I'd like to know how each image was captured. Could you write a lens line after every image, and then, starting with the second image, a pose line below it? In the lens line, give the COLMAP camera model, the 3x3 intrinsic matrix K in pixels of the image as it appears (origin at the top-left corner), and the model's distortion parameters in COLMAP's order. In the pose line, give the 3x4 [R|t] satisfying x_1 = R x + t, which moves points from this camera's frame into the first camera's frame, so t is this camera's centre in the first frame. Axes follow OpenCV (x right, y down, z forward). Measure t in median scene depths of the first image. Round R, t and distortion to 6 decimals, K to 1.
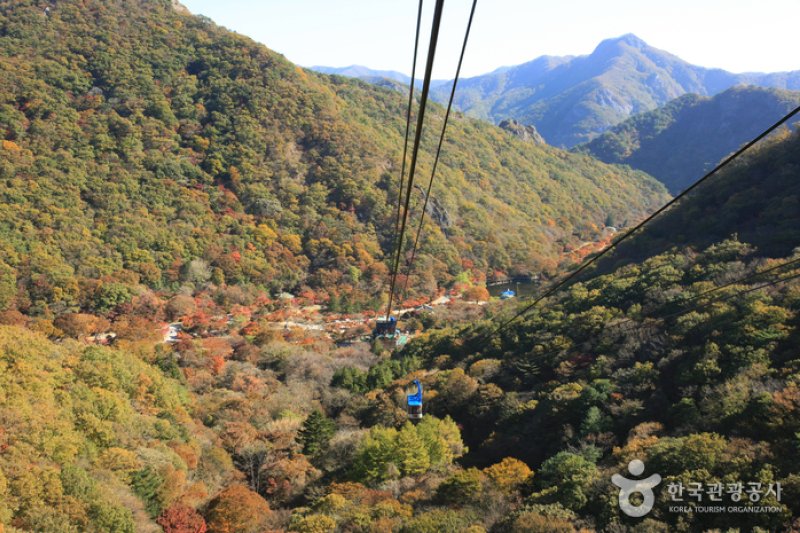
lens RADIAL K [[764.4, 0, 400.0], [0, 764.4, 266.5], [0, 0, 1]] dist [-0.019031, 0.146085]
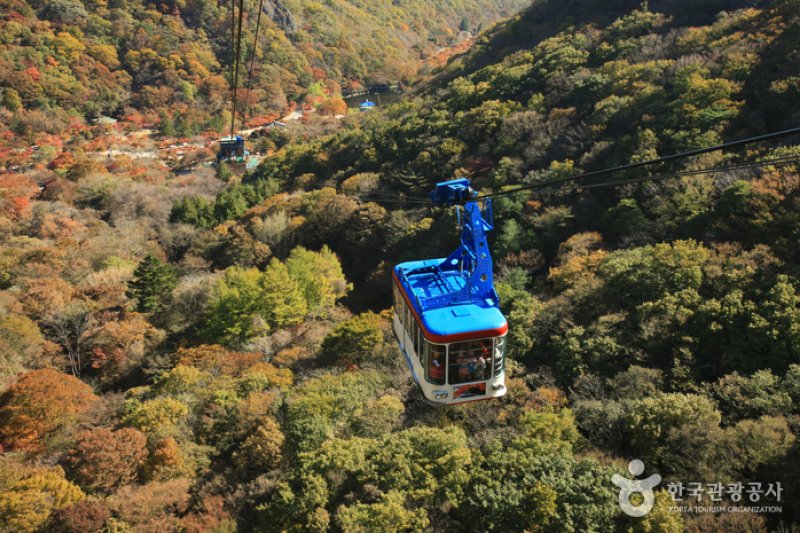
lens RADIAL K [[764.4, 0, 400.0], [0, 764.4, 266.5], [0, 0, 1]] dist [-0.019031, 0.146085]
pose [[0.978774, -0.092638, 0.182809, -0.003557], [0.049095, 0.972021, 0.229706, 0.023183], [-0.198973, -0.215856, 0.955937, 0.136872]]
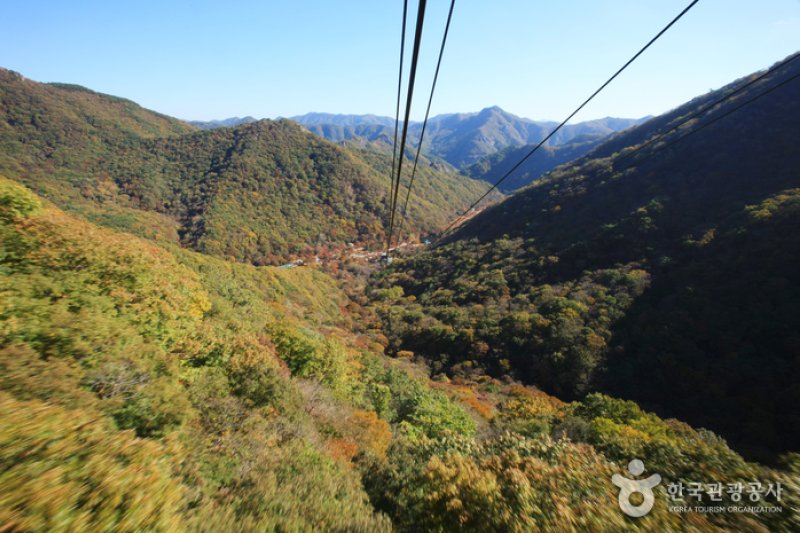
lens RADIAL K [[367.8, 0, 400.0], [0, 367.8, 266.5], [0, 0, 1]] dist [-0.079141, 0.038123]
pose [[0.999704, -0.015431, 0.018823, 0.016478], [0.012268, 0.987380, 0.157890, -0.135812], [-0.021022, -0.157613, 0.987277, -0.582551]]
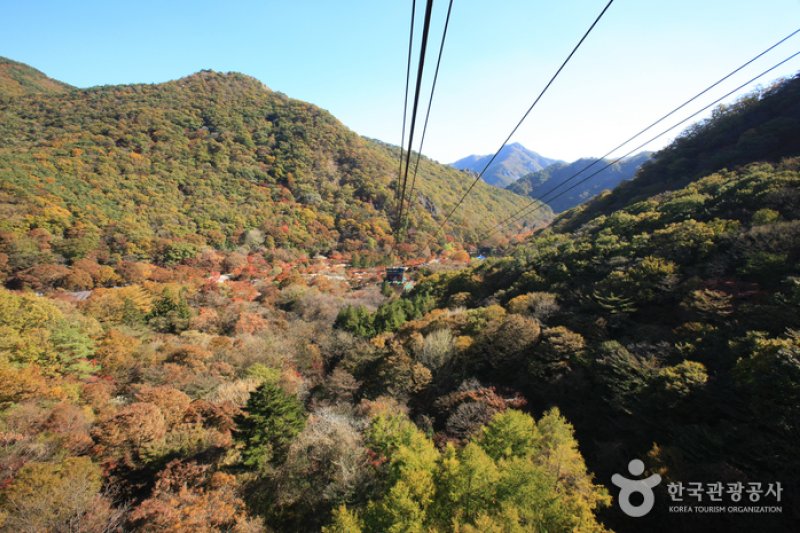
lens RADIAL K [[367.8, 0, 400.0], [0, 367.8, 266.5], [0, 0, 1]] dist [-0.079141, 0.038123]
pose [[0.999999, -0.000404, 0.001227, -0.012294], [0.000395, 0.999970, 0.007684, 0.067558], [-0.001230, -0.007684, 0.999970, 0.471229]]
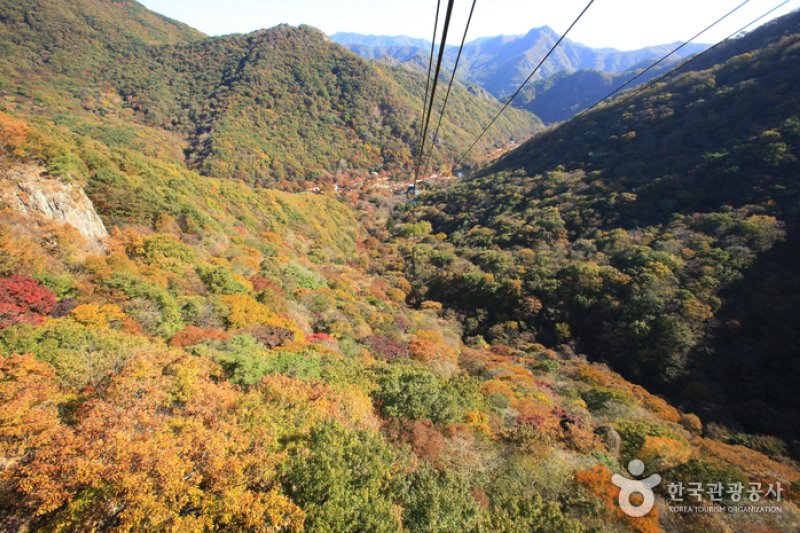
lens RADIAL K [[367.8, 0, 400.0], [0, 367.8, 266.5], [0, 0, 1]] dist [-0.079141, 0.038123]
pose [[0.998115, 0.040417, -0.046191, 0.012342], [-0.023427, 0.946475, 0.321925, -0.090068], [0.056730, -0.320236, 0.945638, -0.413075]]
